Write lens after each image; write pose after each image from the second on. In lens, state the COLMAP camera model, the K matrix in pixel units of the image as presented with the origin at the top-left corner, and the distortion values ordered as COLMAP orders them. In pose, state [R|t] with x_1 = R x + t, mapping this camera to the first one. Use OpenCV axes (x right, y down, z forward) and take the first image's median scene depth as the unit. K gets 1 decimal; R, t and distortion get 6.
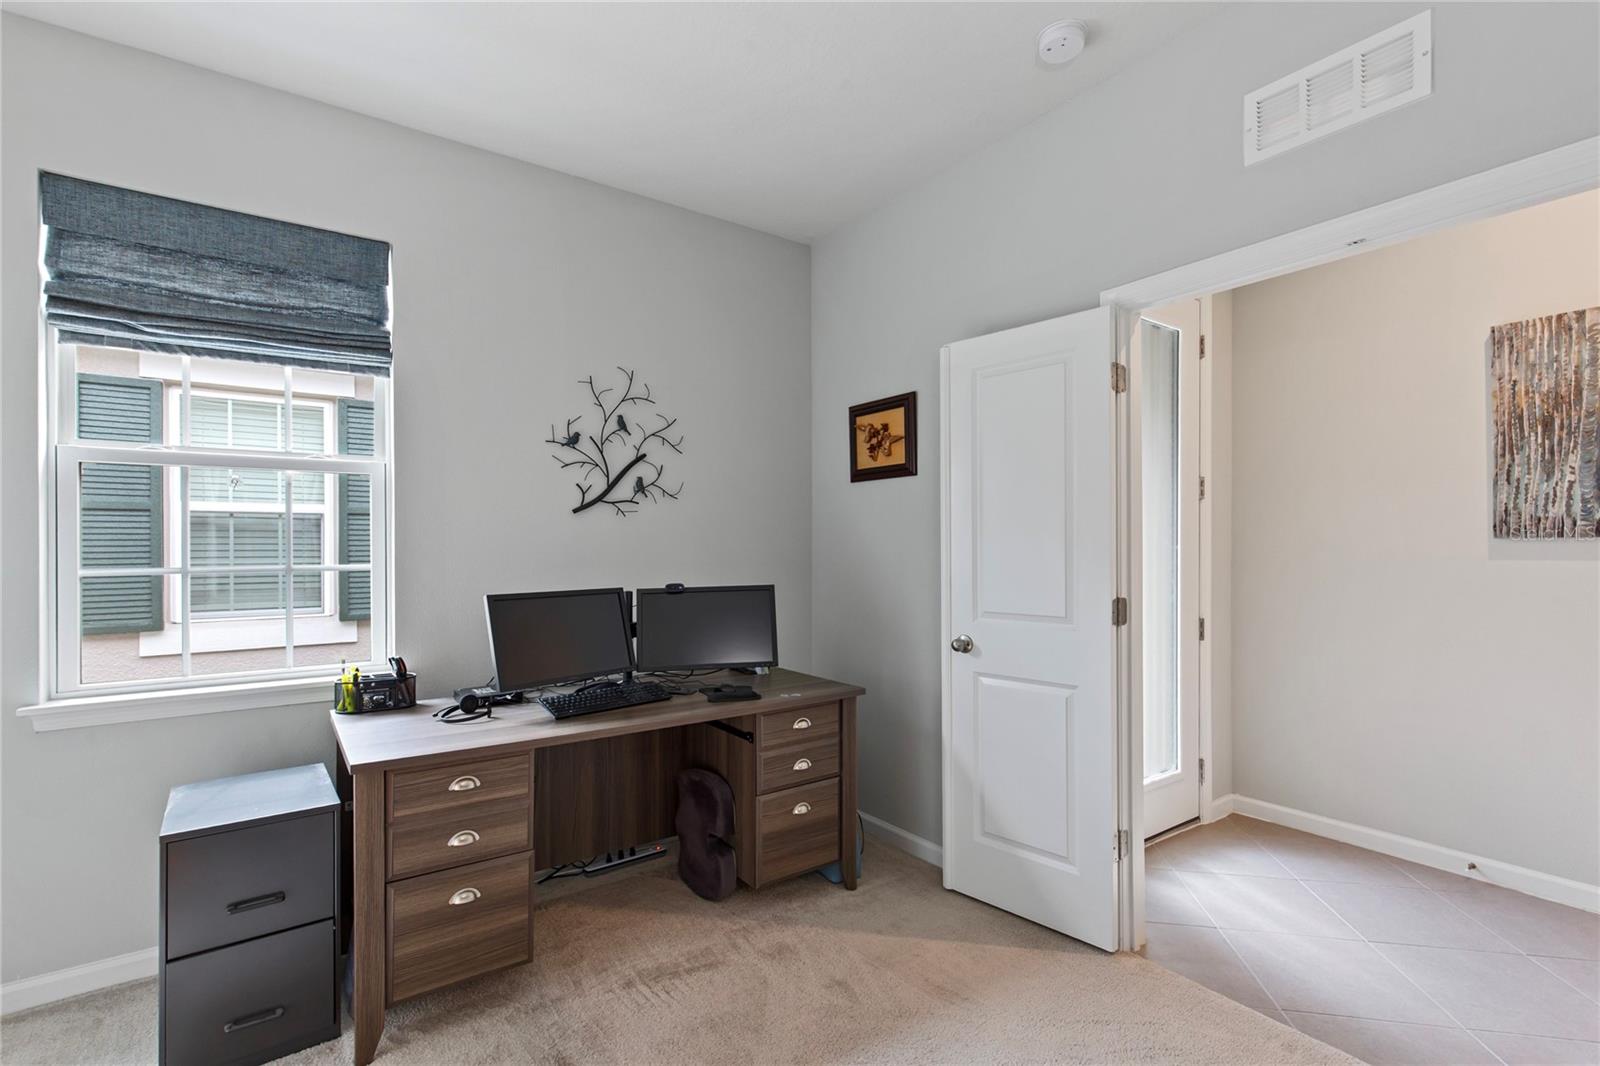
lens RADIAL K [[727.6, 0, 796.2], [0, 727.6, 545.5], [0, 0, 1]] dist [0.004504, 0.000779]
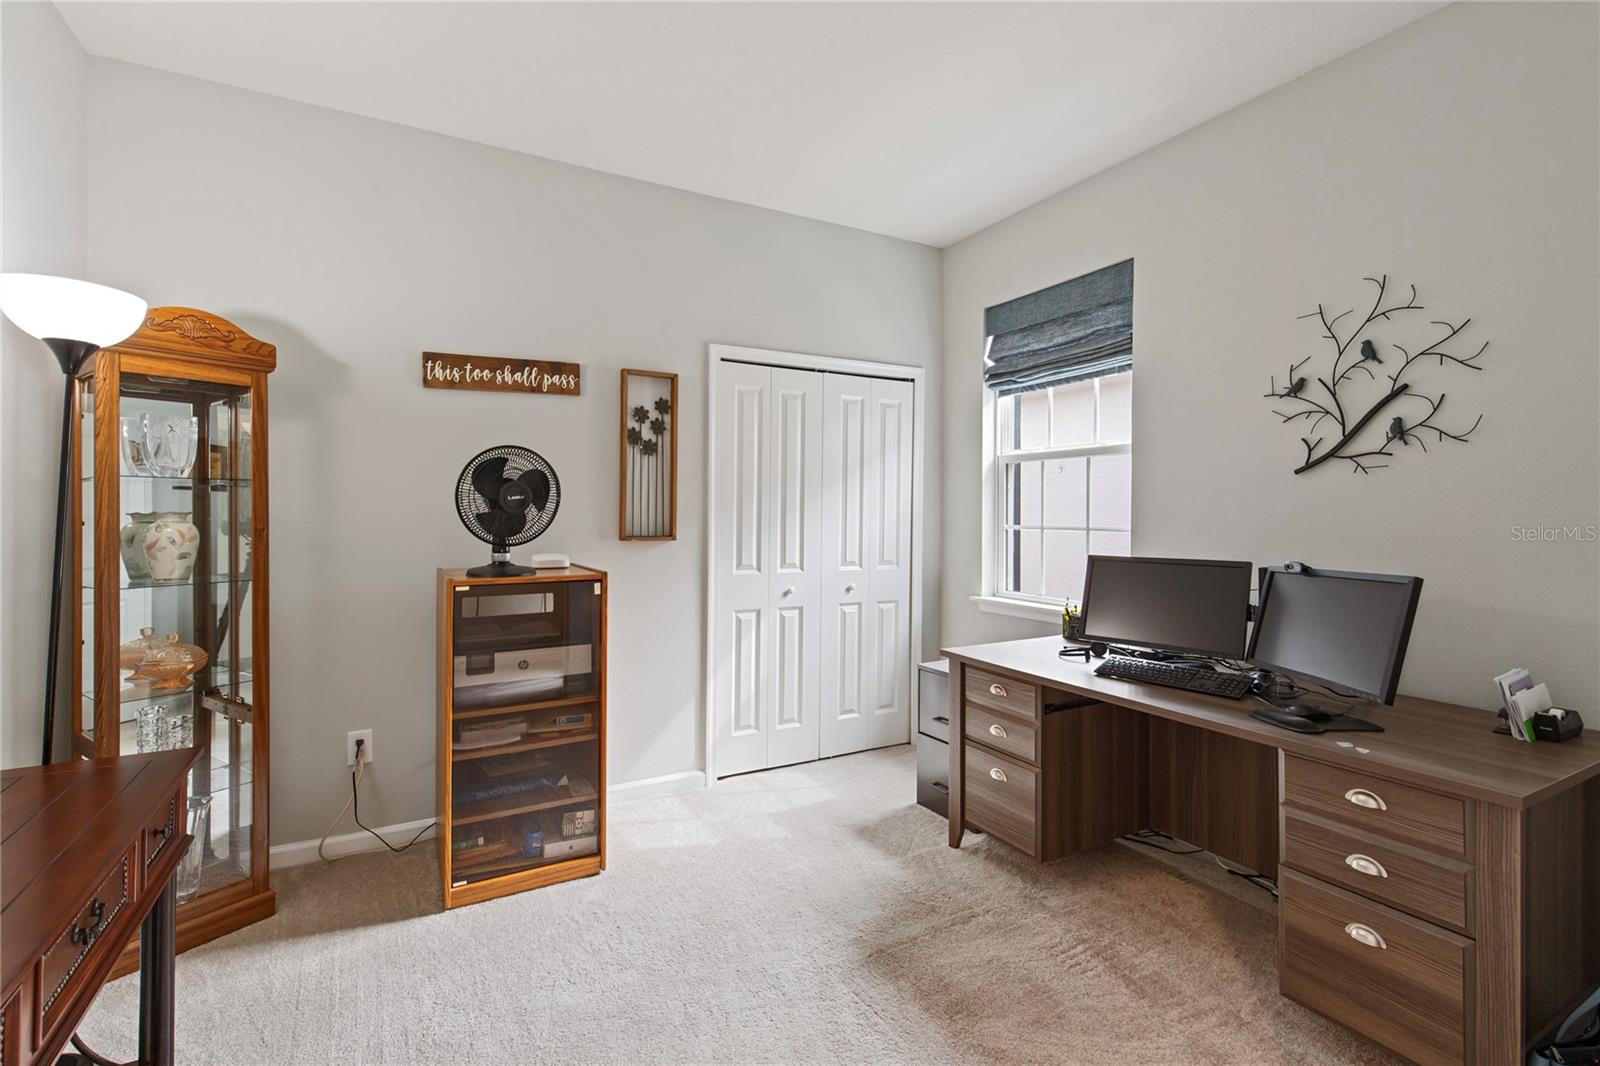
lens RADIAL K [[727.6, 0, 793.9], [0, 727.6, 506.9], [0, 0, 1]] dist [0.004504, 0.000779]
pose [[-0.111476, -0.003590, -0.993761, 0.603720], [-0.000114, 0.999994, -0.003599, -0.003162], [0.993767, -0.000288, -0.111476, 0.512498]]
